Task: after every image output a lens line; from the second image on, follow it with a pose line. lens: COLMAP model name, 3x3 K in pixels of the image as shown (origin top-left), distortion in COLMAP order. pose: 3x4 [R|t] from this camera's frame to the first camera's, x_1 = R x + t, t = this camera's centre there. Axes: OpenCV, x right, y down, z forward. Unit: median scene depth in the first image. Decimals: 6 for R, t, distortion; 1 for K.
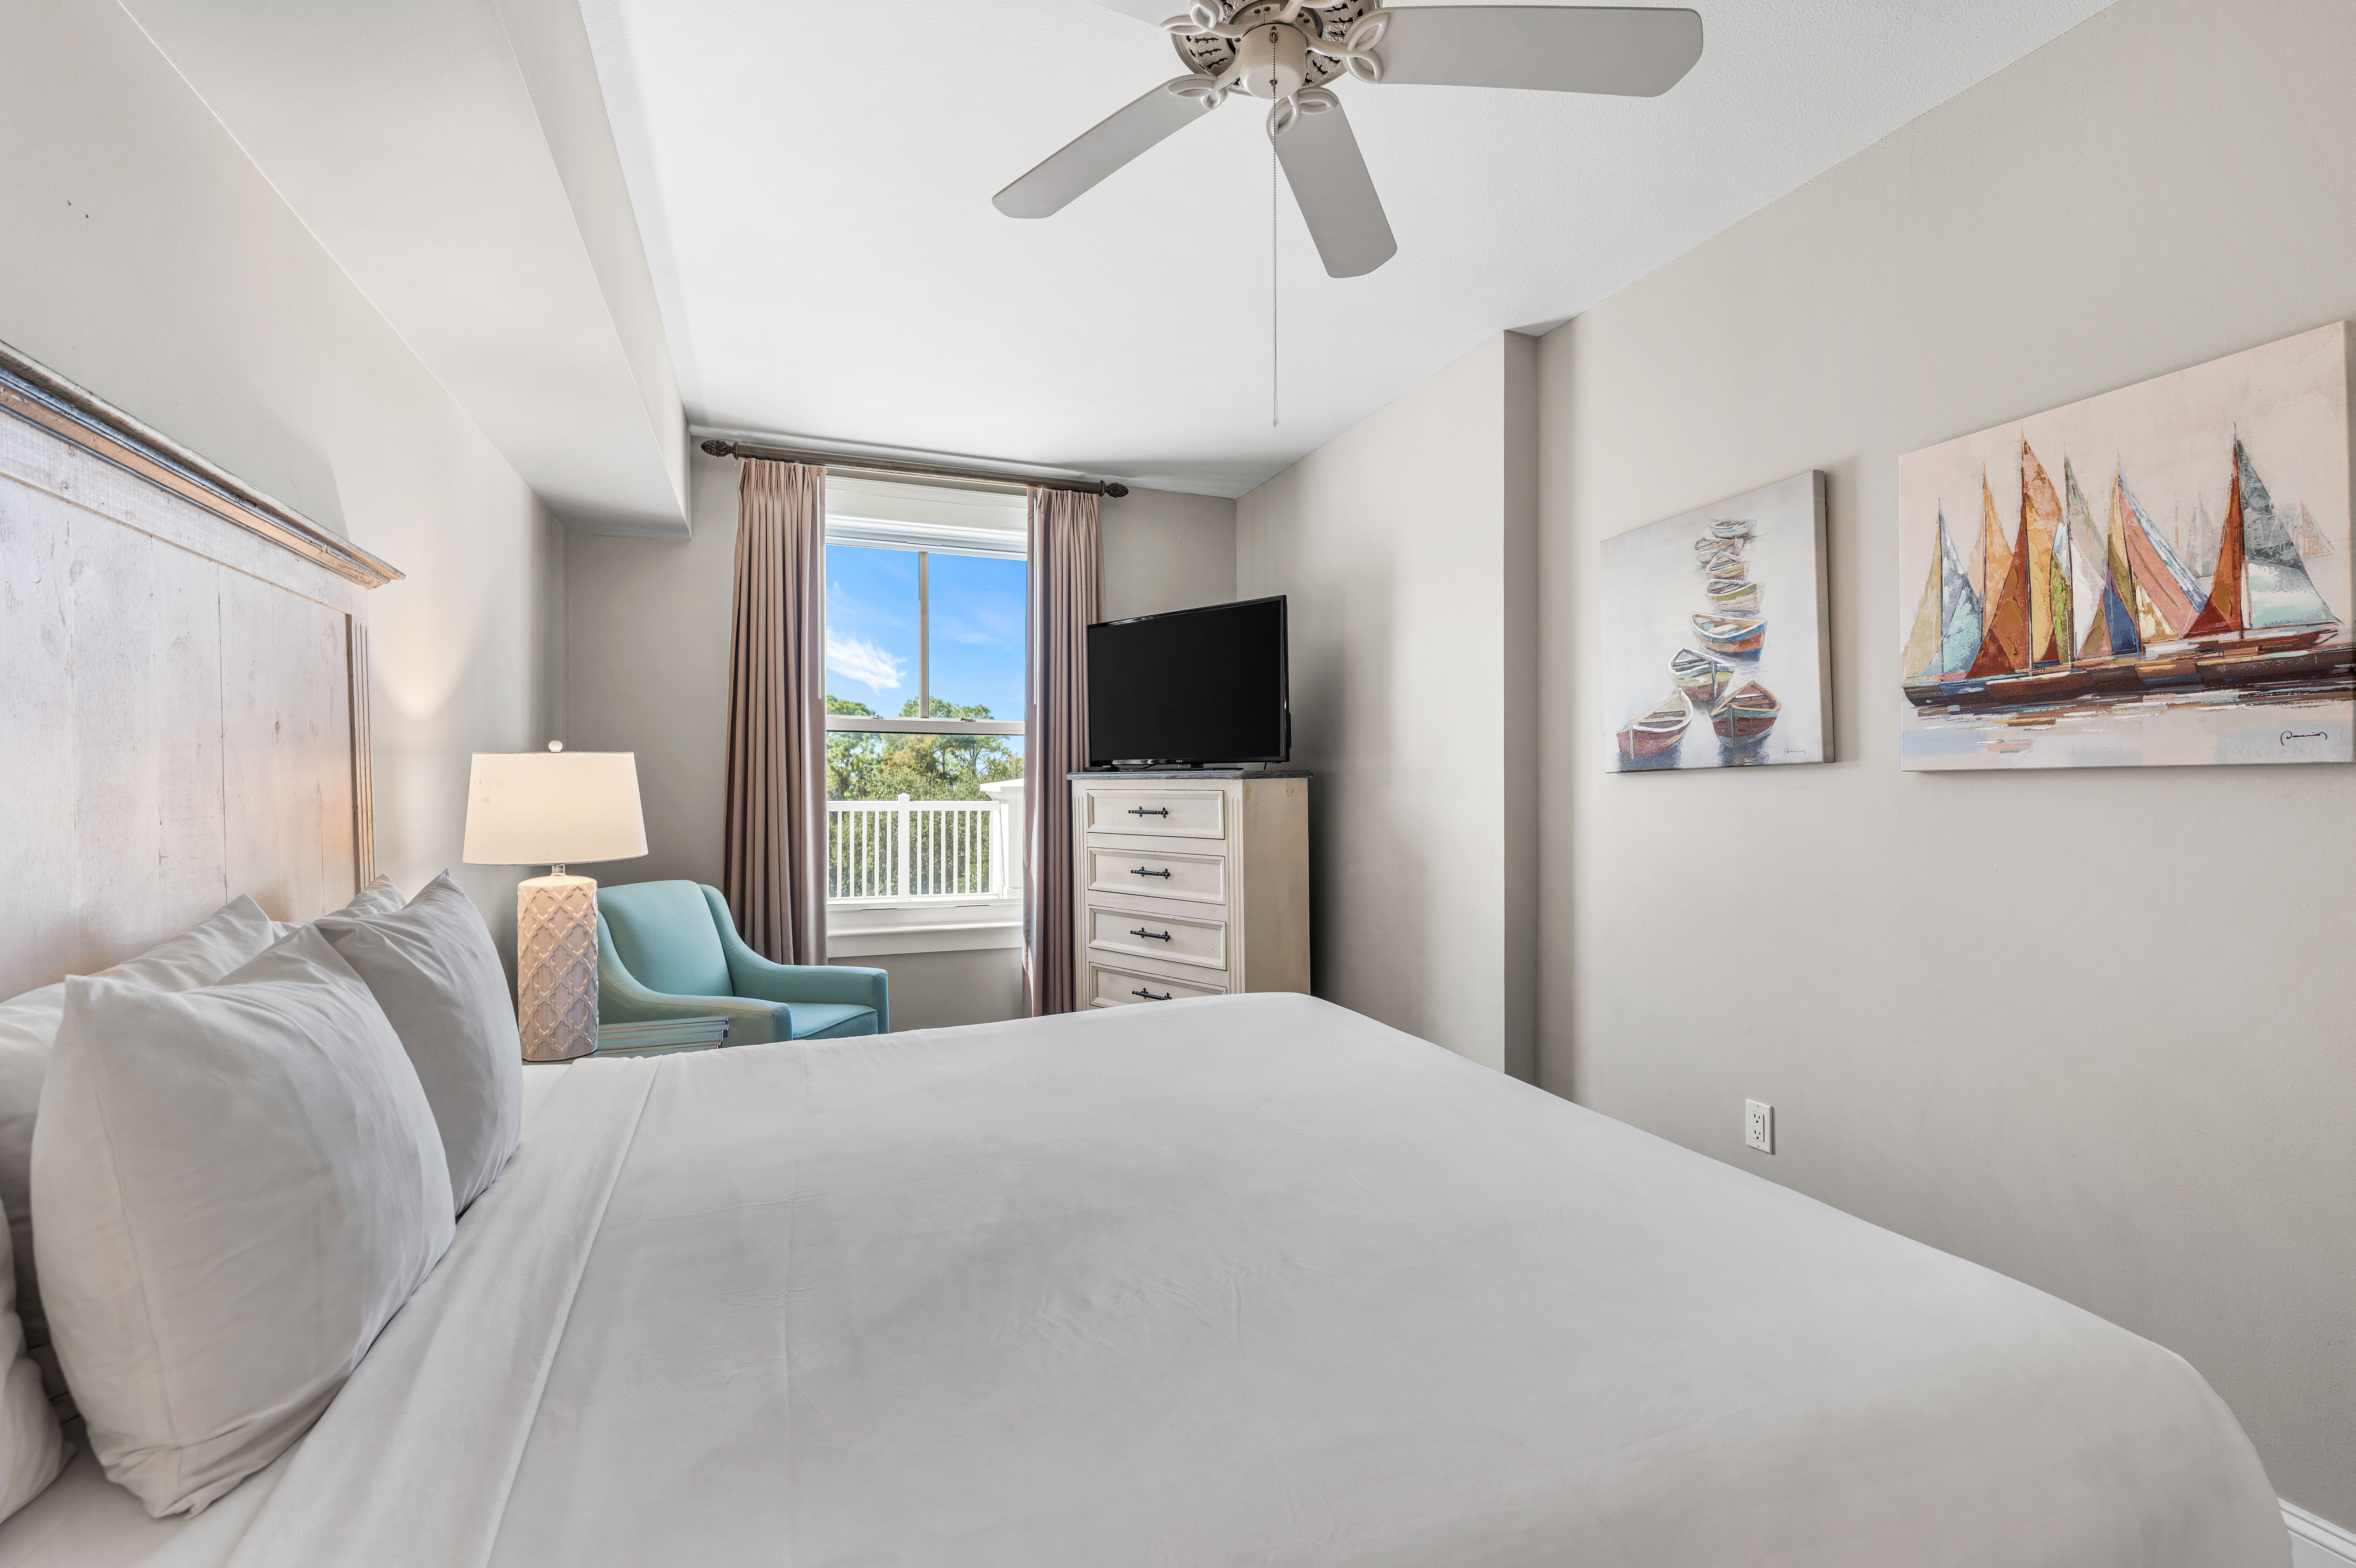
lens RADIAL K [[1045.6, 0, 1181.5], [0, 1045.6, 768.1], [0, 0, 1]] dist [0.001125, 0.000176]
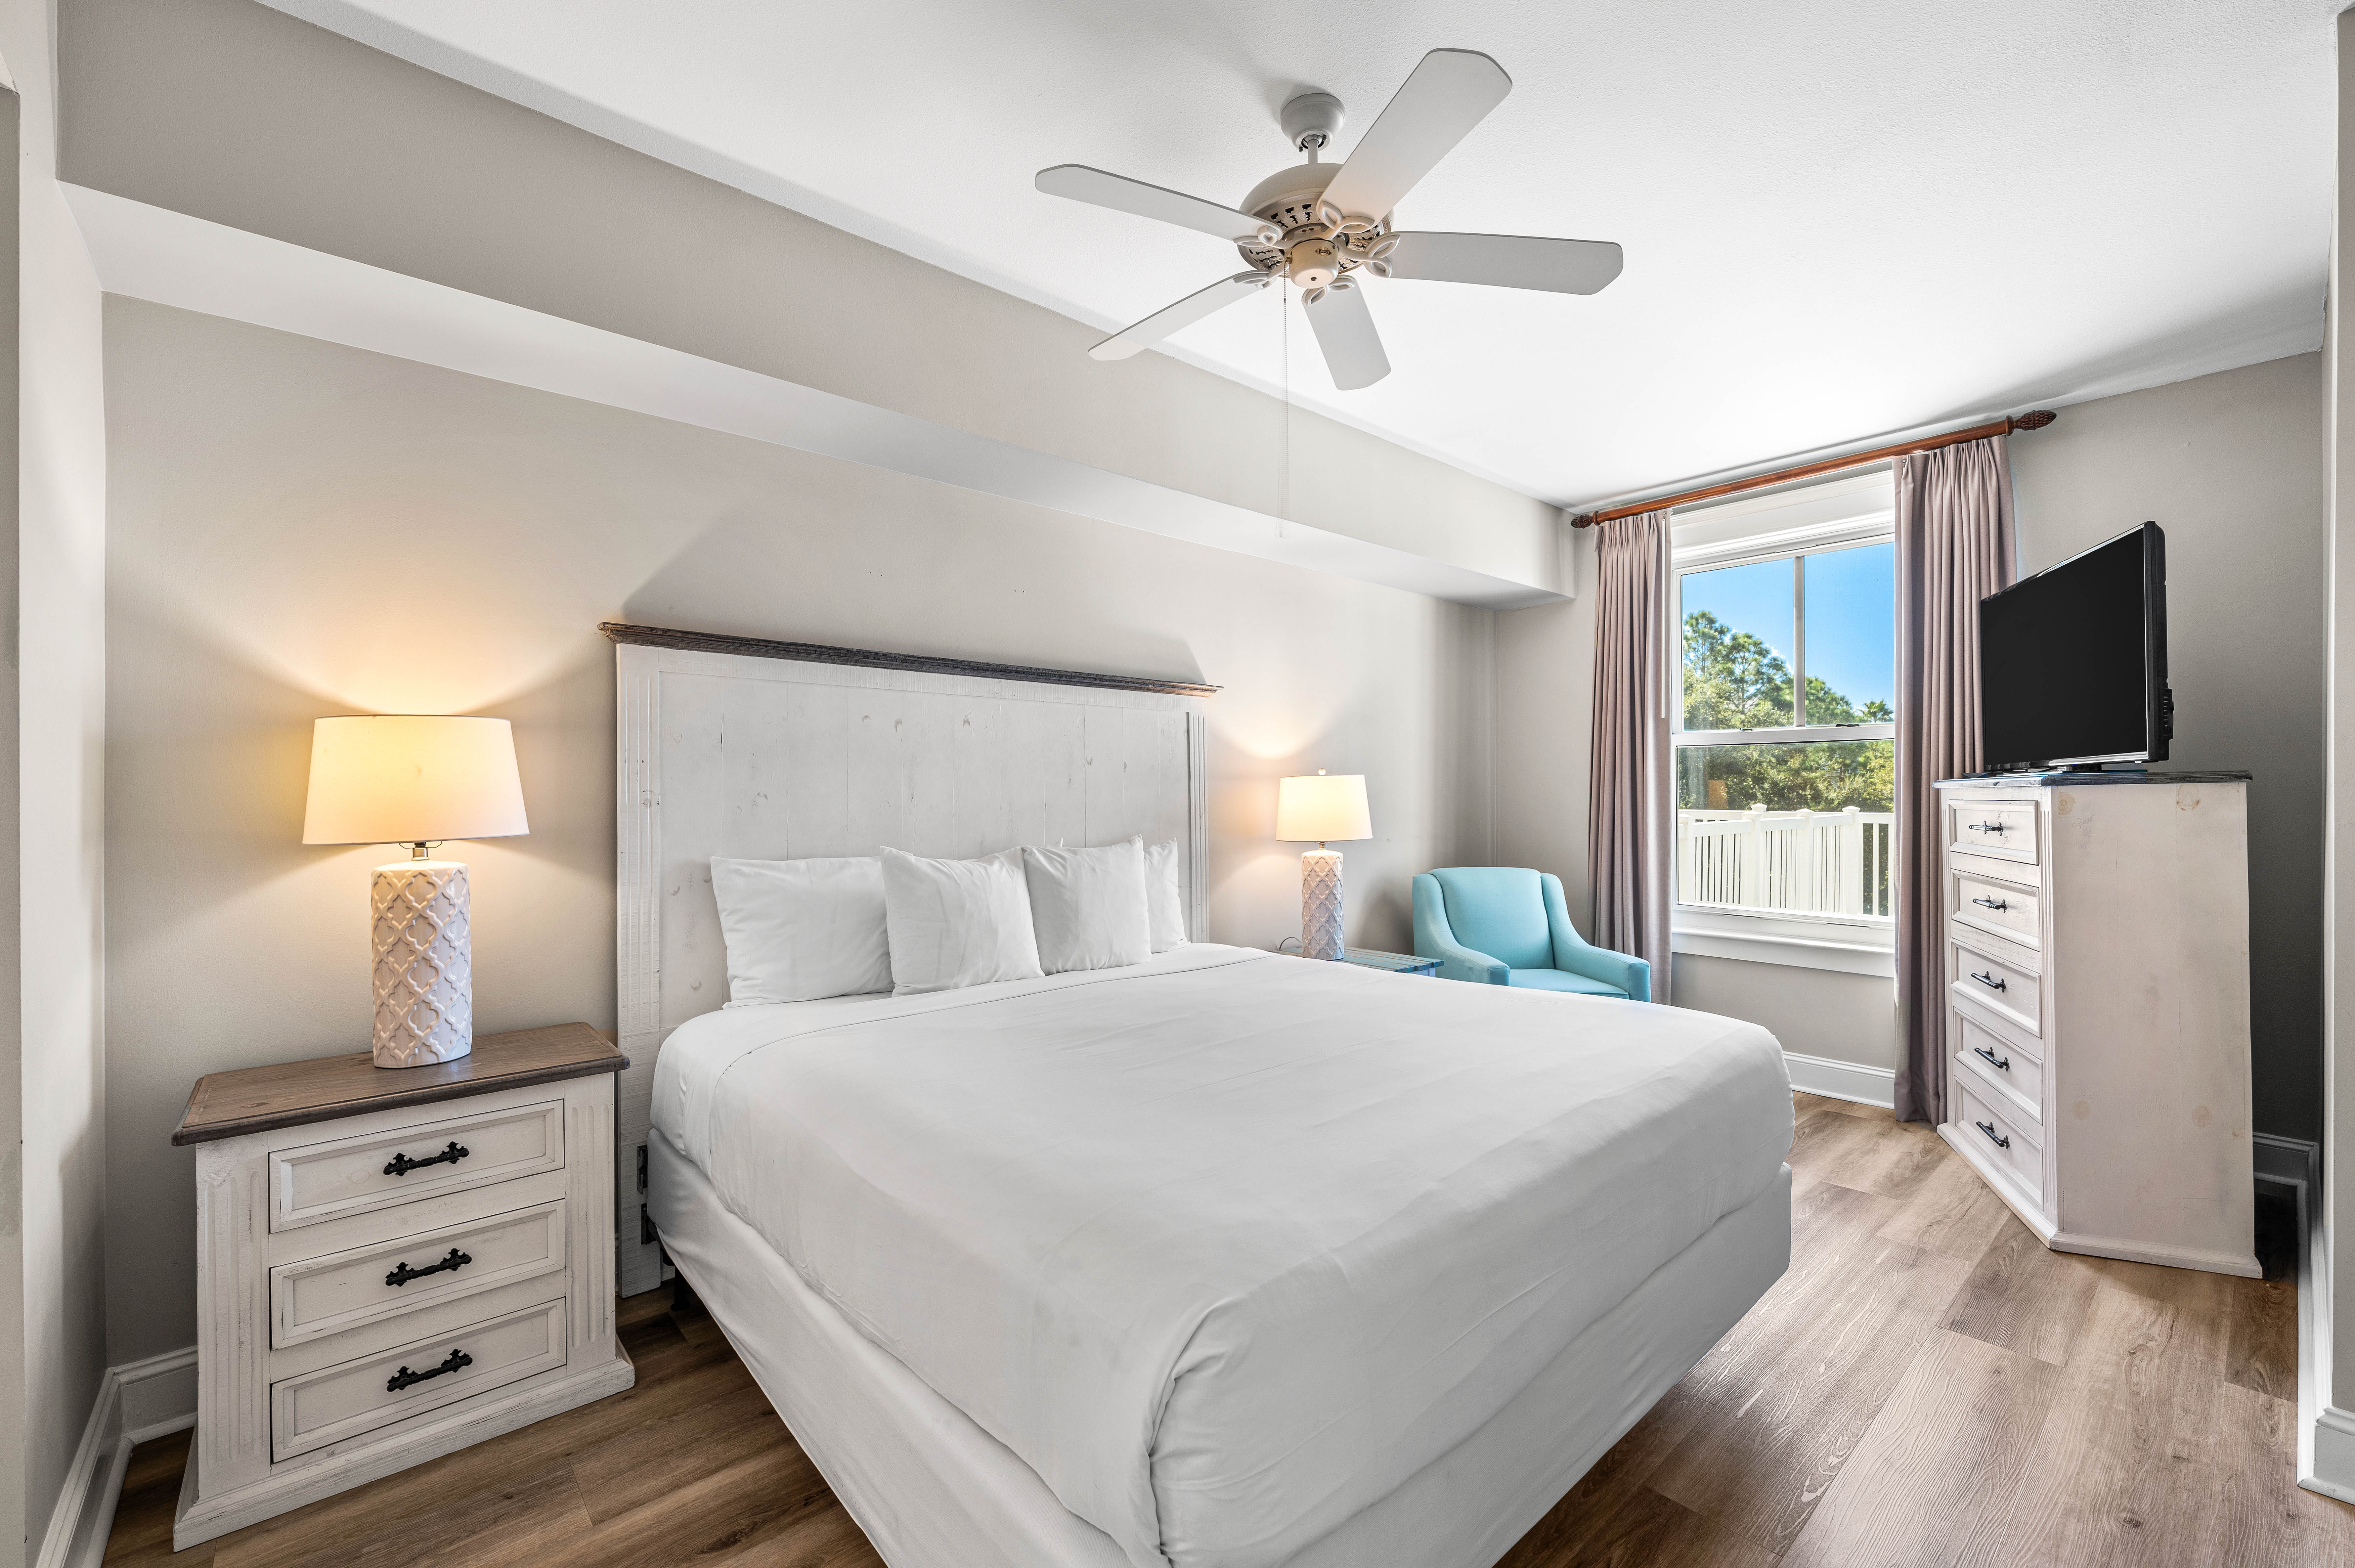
lens RADIAL K [[982.8, 0, 1174.9], [0, 982.8, 774.5], [0, 0, 1]] dist [0.000848, 0.000253]
pose [[0.334185, -0.023474, -0.942215, 0.458562], [0.015621, 0.999690, -0.019365, 0.005762], [0.942378, -0.008247, 0.334449, 0.155159]]
